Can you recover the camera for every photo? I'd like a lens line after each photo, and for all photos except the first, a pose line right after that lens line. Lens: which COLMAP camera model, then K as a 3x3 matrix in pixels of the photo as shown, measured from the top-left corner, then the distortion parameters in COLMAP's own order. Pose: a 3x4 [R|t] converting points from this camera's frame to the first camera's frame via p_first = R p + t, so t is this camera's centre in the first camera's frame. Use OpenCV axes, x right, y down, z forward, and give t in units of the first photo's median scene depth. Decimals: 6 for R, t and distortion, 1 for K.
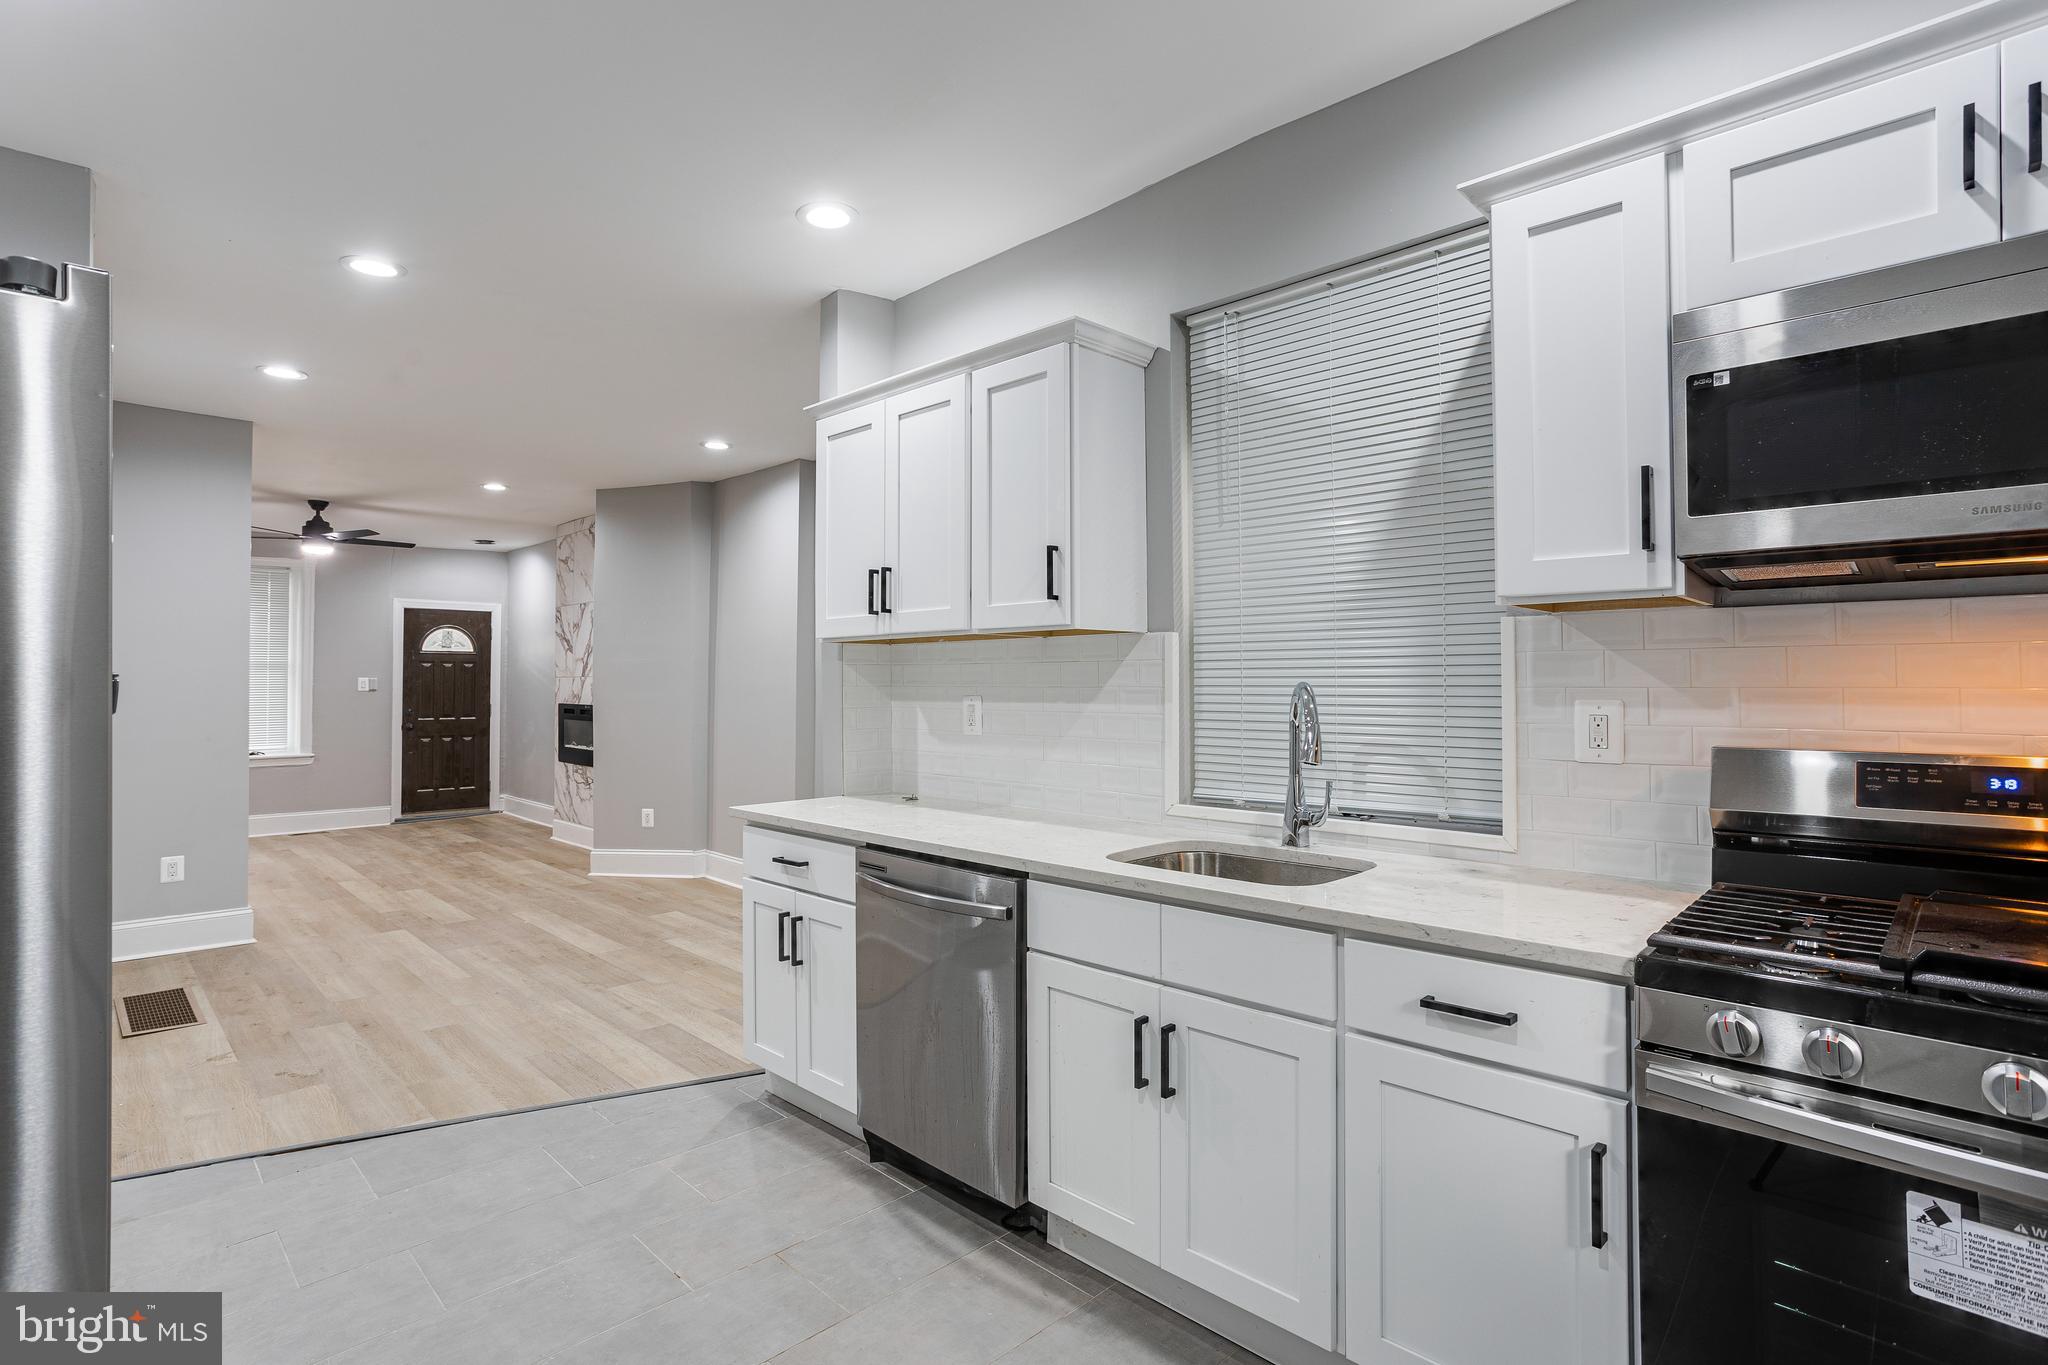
lens RADIAL K [[1036.6, 0, 1015.8], [0, 1036.6, 674.7], [0, 0, 1]] dist [0.000402, 0.001345]
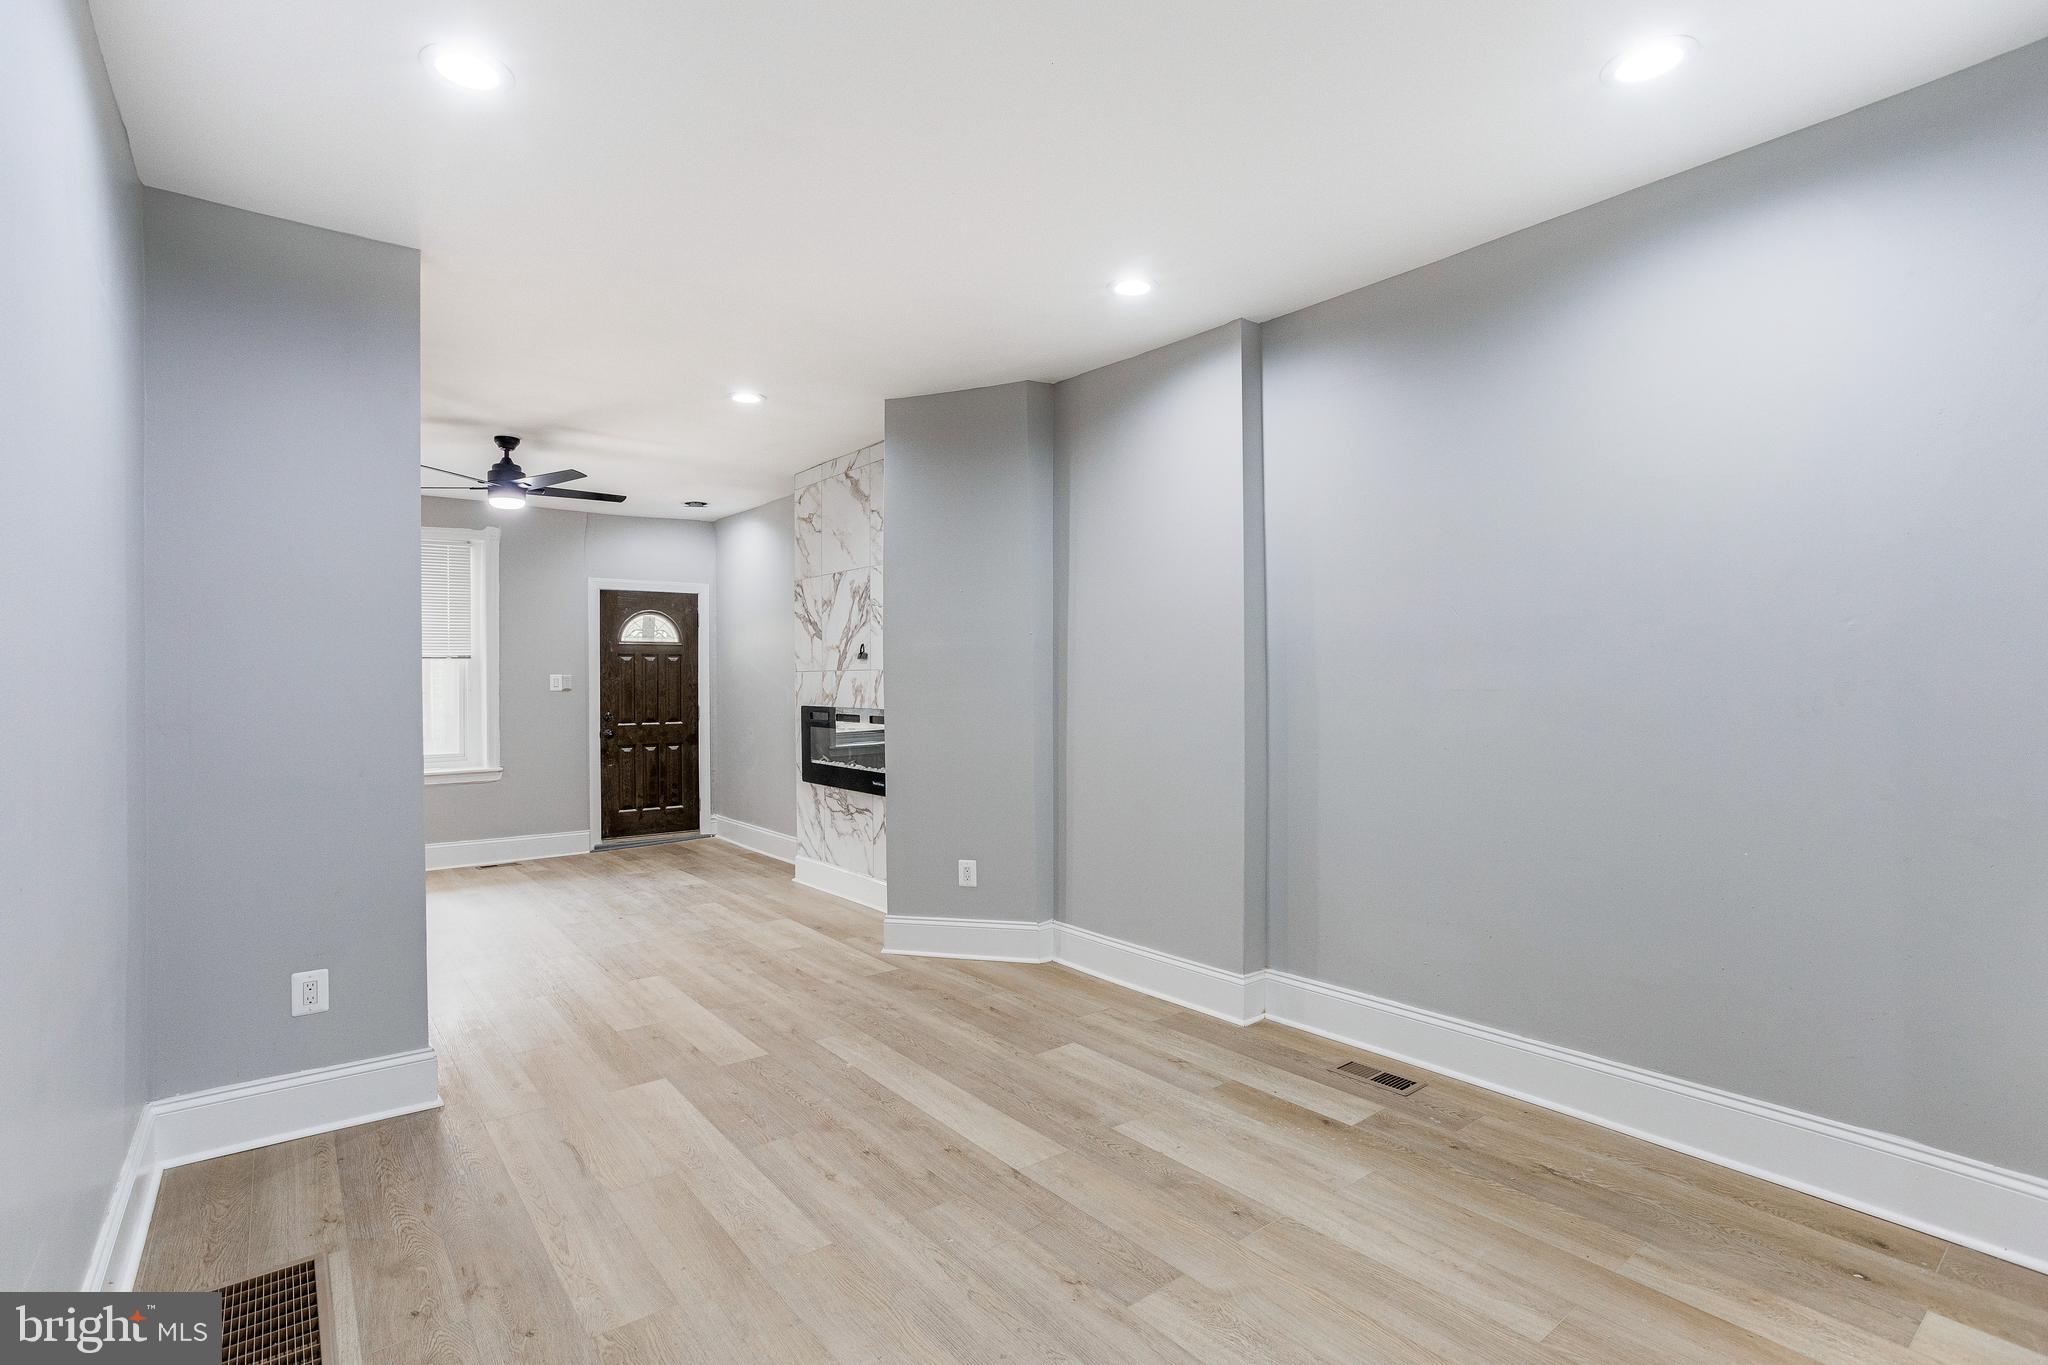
lens RADIAL K [[974.2, 0, 1026.3], [0, 974.2, 695.3], [0, 0, 1]] dist [-0.034803, -0.000018]
pose [[0.996475, -0.004705, -0.083761, -0.217220], [0.006732, 0.999691, 0.023933, 0.003910], [0.083623, -0.024412, 0.996198, 0.301186]]
